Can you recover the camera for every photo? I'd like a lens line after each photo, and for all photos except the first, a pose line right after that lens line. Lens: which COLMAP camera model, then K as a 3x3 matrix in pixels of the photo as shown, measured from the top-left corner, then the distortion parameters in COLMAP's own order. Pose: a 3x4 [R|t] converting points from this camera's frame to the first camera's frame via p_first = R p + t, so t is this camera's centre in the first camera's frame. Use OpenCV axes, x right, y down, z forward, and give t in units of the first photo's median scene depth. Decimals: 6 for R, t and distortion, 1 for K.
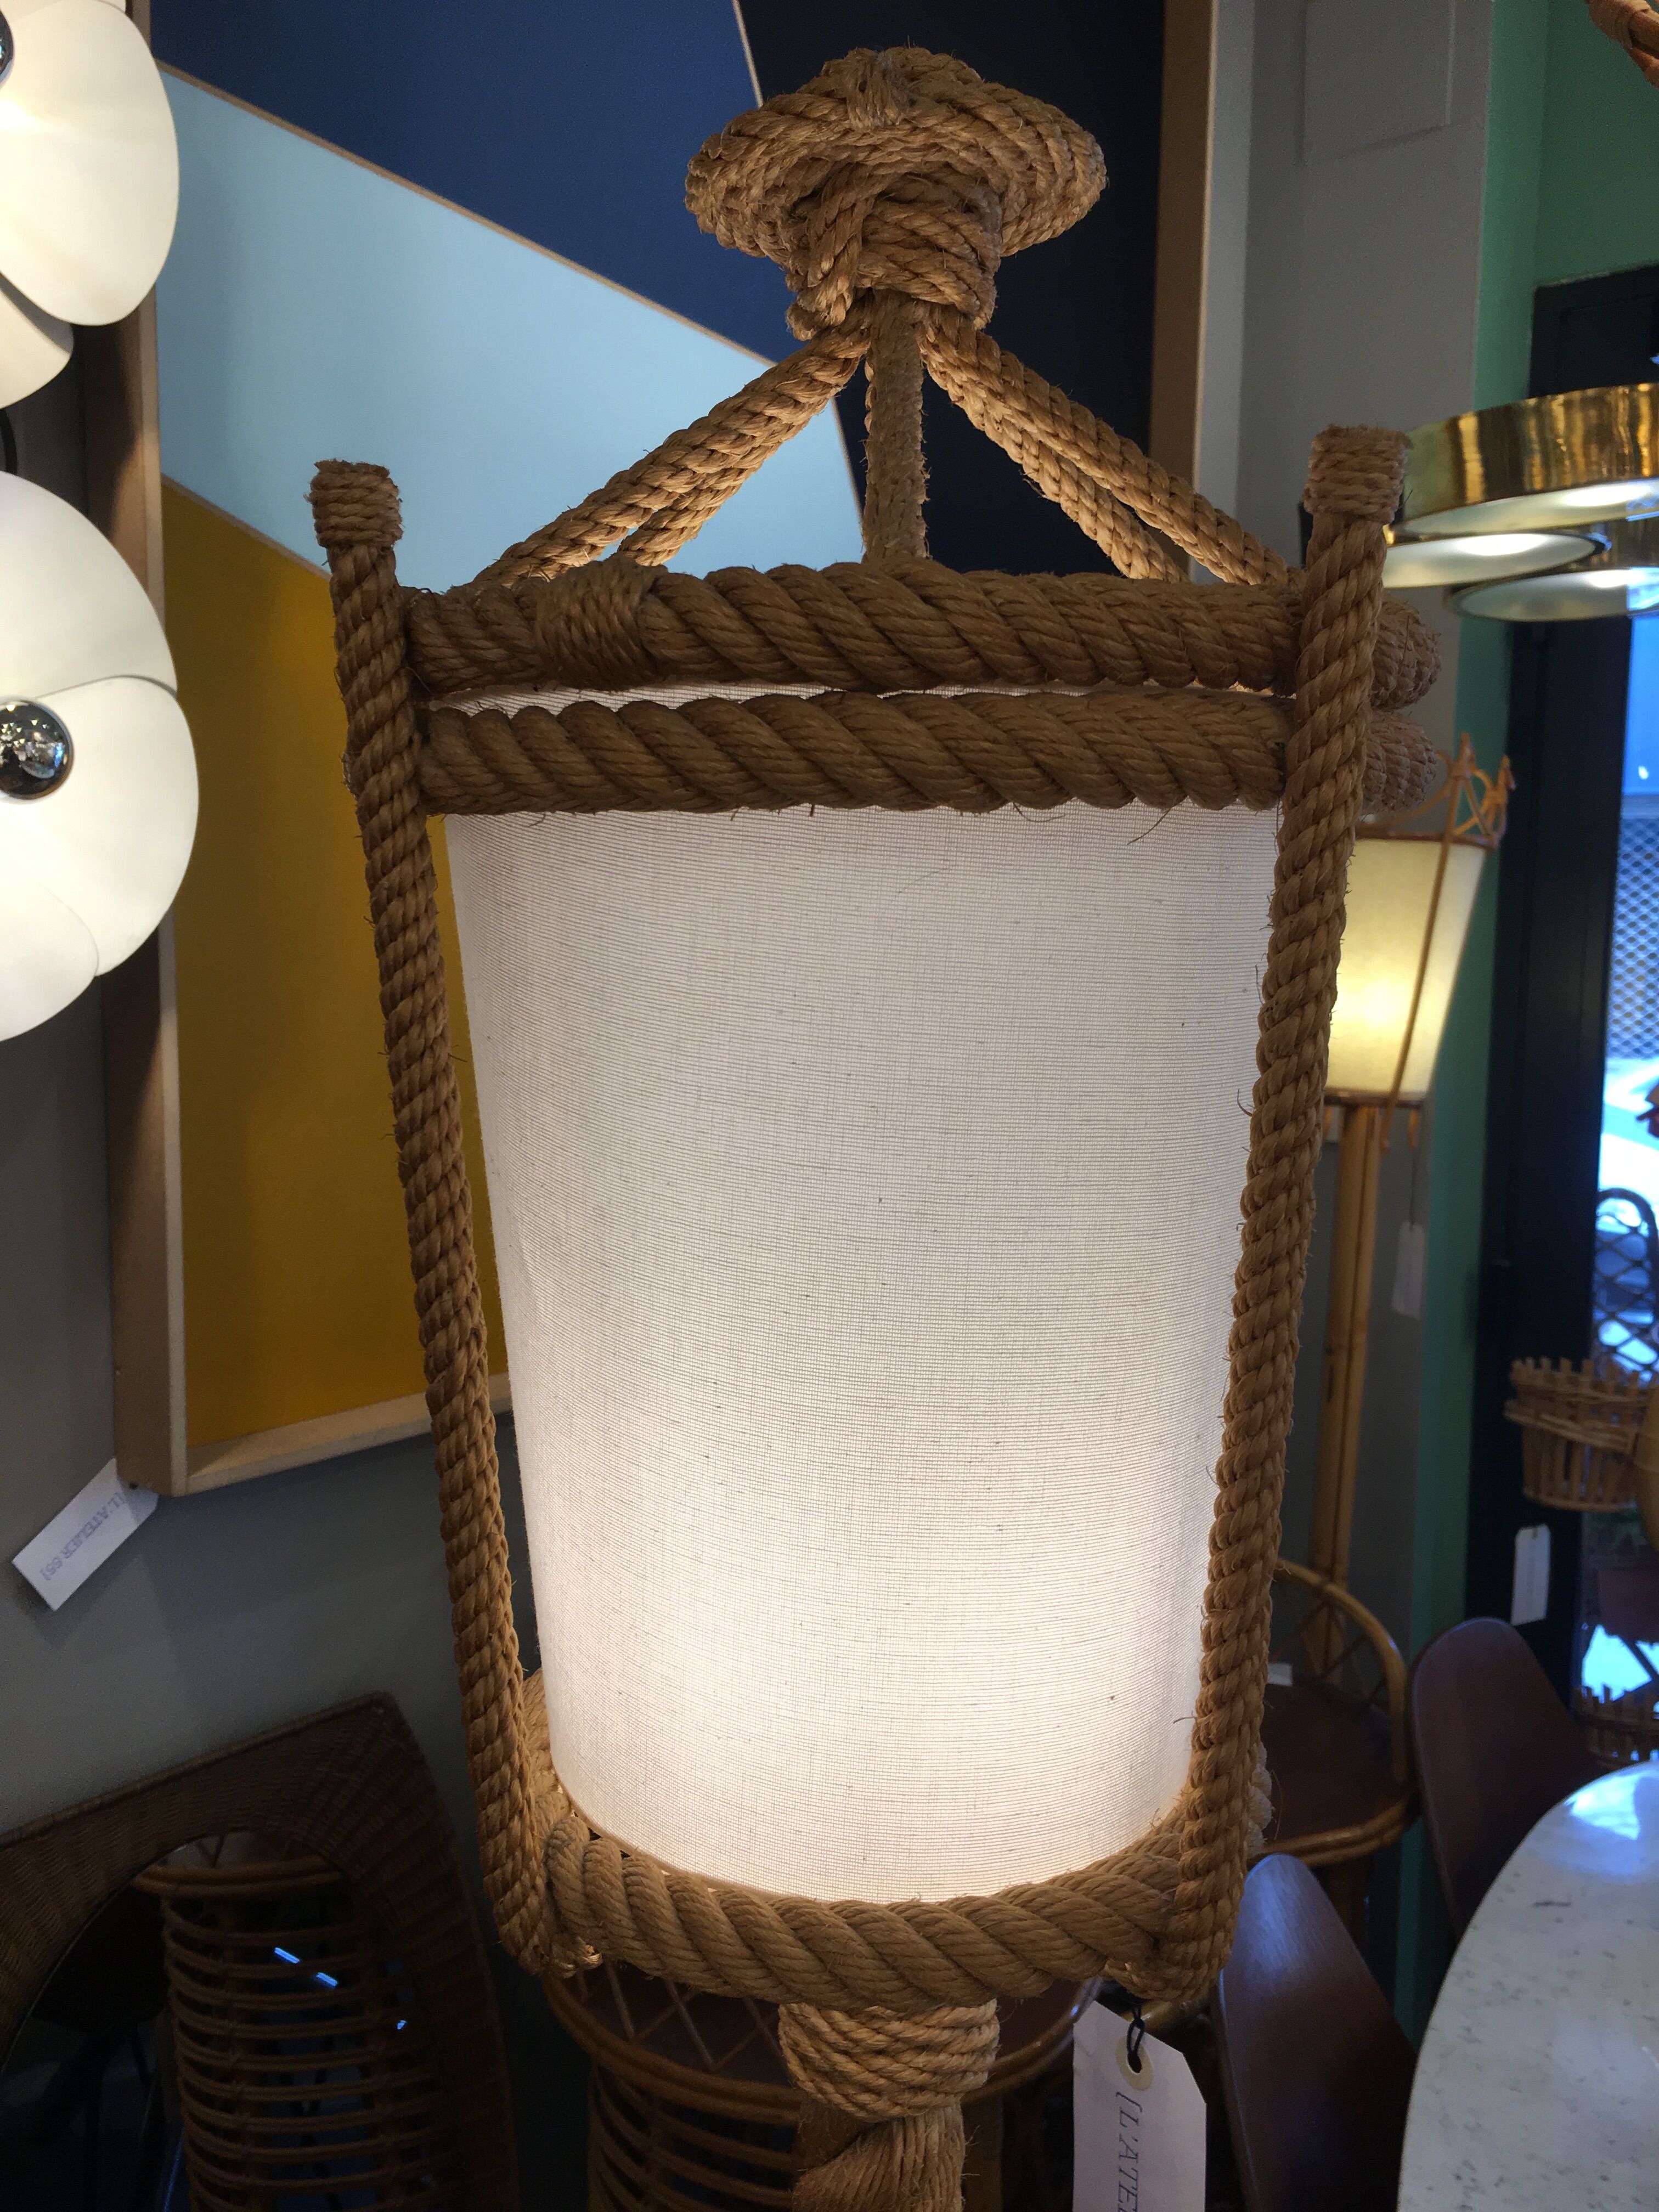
lens RADIAL K [[1922.3, 0, 864.1], [0, 1922.3, 1104.6], [0, 0, 1]] dist [0.088404, -0.167146]
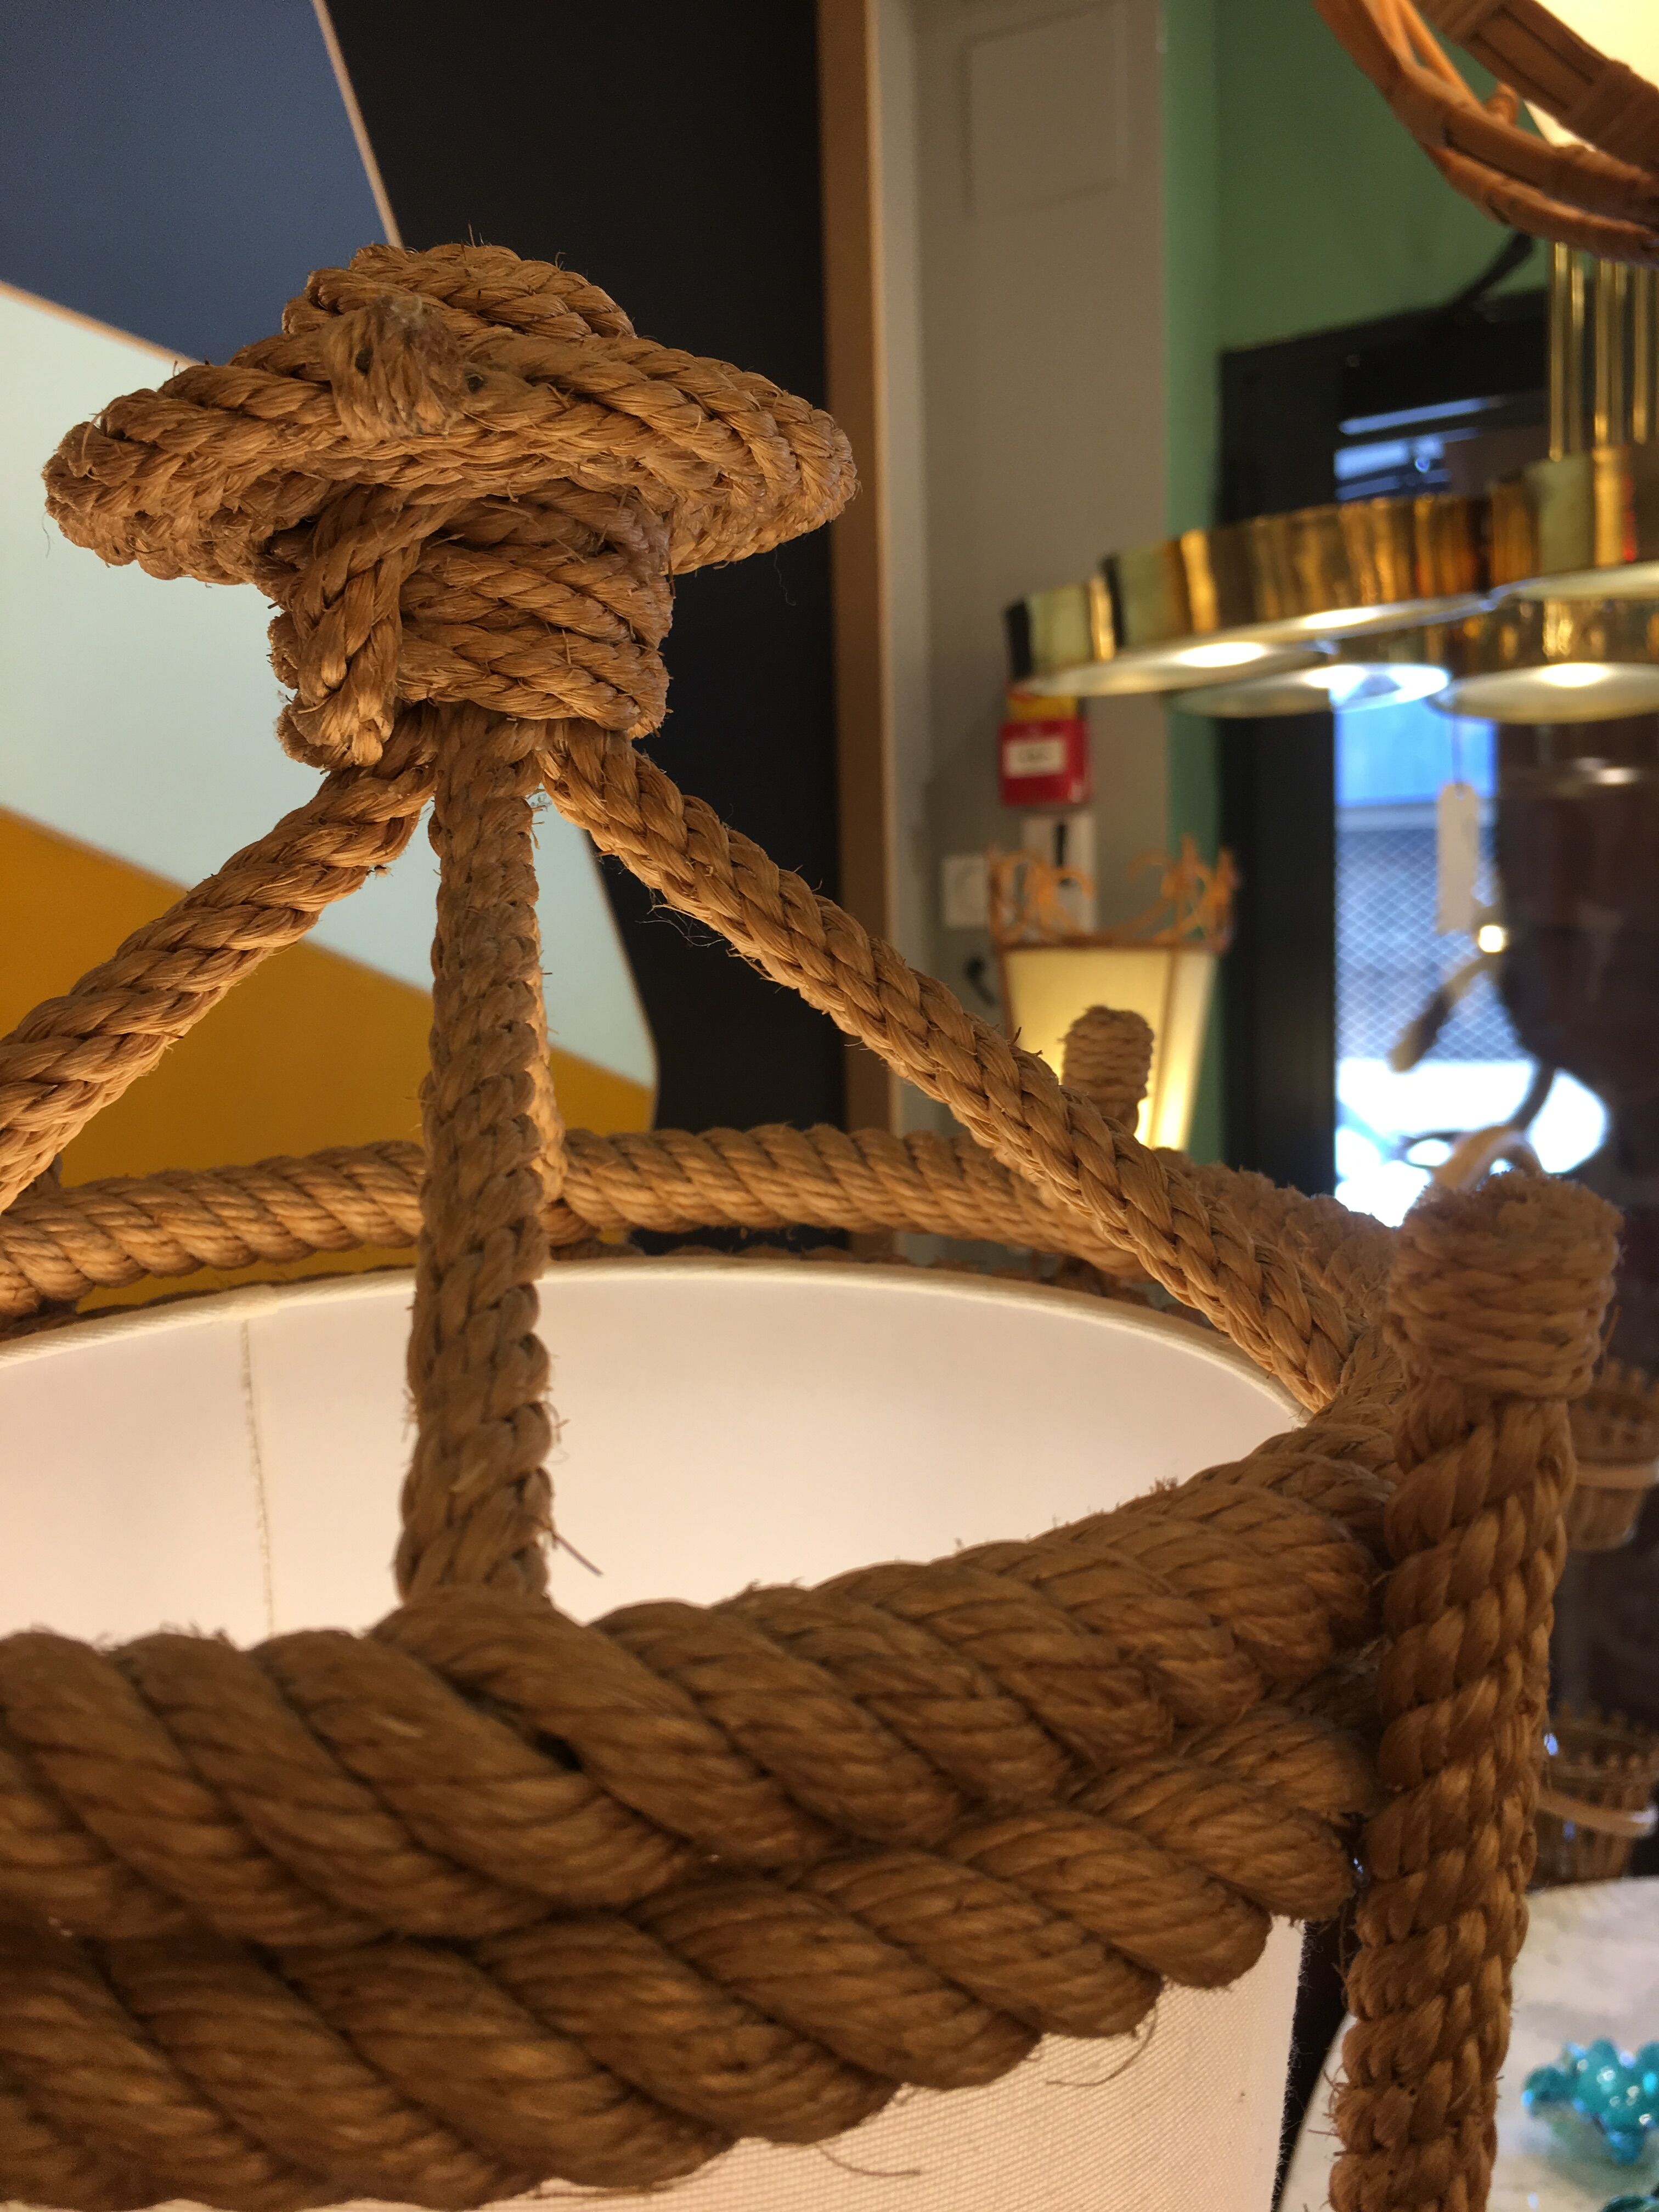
lens RADIAL K [[1918.2, 0, 838.3], [0, 1918.2, 1085.7], [0, 0, 1]] dist [0.103492, -0.173417]
pose [[0.988525, -0.057444, 0.139707, 0.034455], [0.059981, 0.998101, -0.014012, -0.307560], [-0.138637, 0.022231, 0.990094, 0.477259]]
